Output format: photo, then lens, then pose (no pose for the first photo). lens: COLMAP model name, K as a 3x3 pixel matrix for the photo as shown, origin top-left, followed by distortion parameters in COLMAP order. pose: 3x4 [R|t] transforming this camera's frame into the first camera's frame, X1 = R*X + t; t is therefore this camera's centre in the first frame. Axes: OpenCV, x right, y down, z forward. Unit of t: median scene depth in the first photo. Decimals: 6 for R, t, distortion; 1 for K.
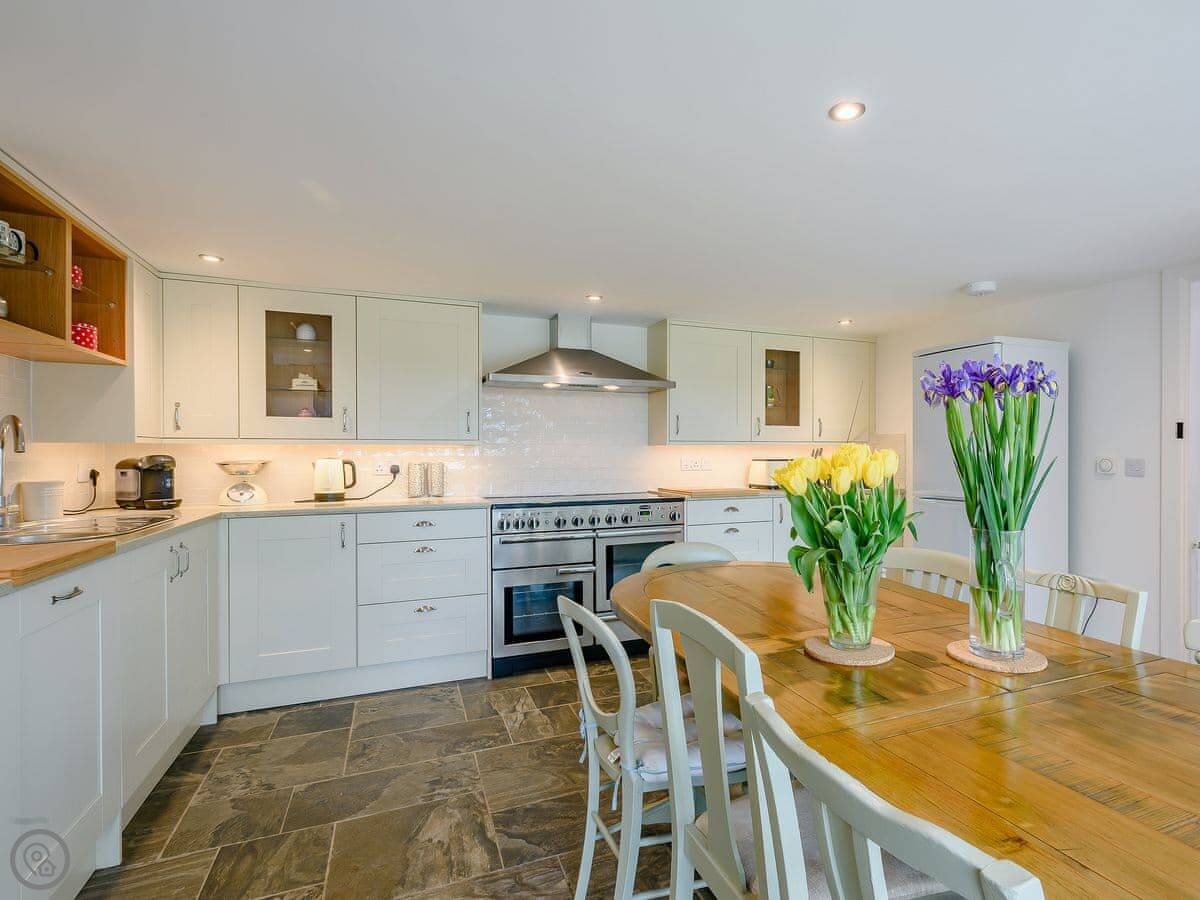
lens RADIAL K [[600.5, 0, 600.0], [0, 600.5, 450.0], [0, 0, 1]] dist [-0.001026, -0.000943]
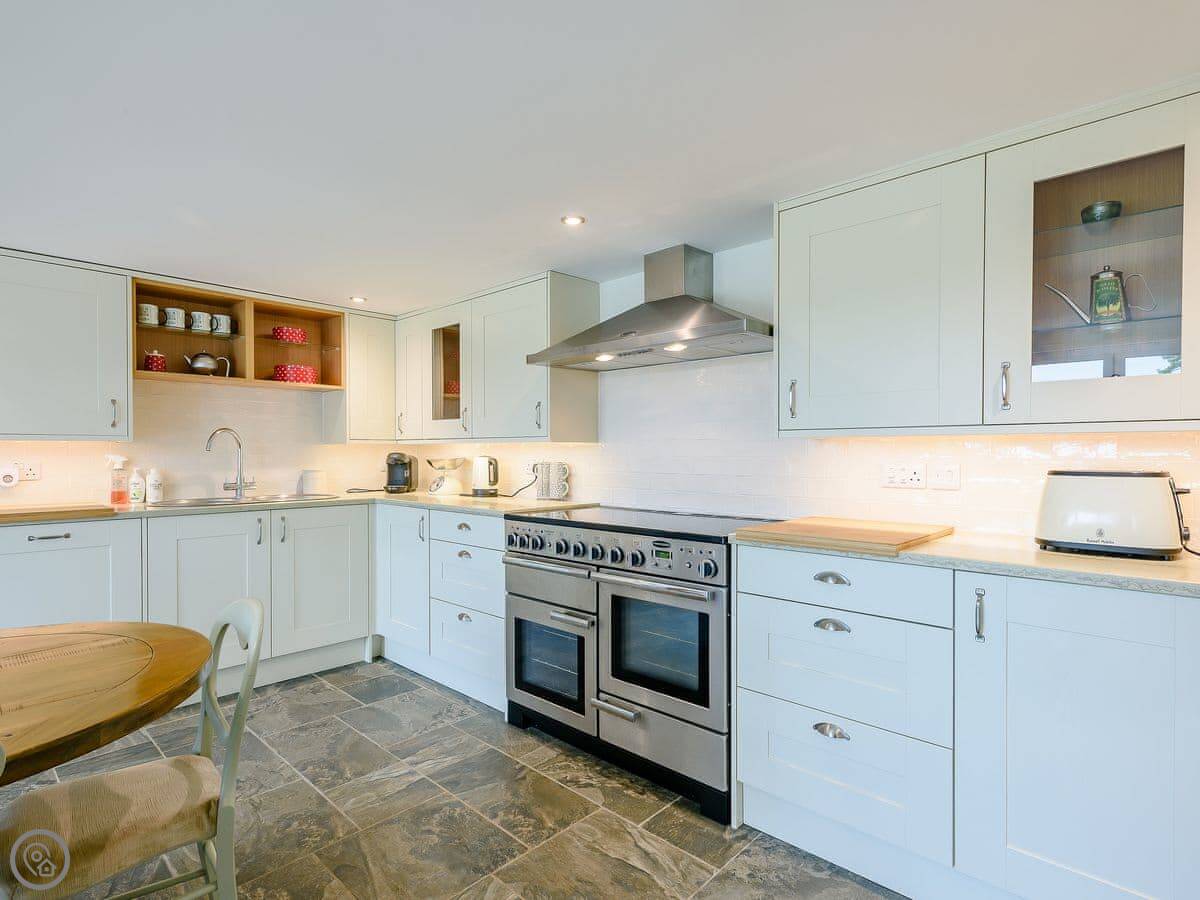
lens RADIAL K [[581.9, 0, 600.0], [0, 581.9, 450.0], [0, 0, 1]] dist [0.000496, 0.000326]
pose [[0.480205, 0.002198, -0.877154, 0.585512], [0.007495, 0.999950, 0.006609, -0.001805], [0.877125, -0.009748, 0.480164, 0.721213]]
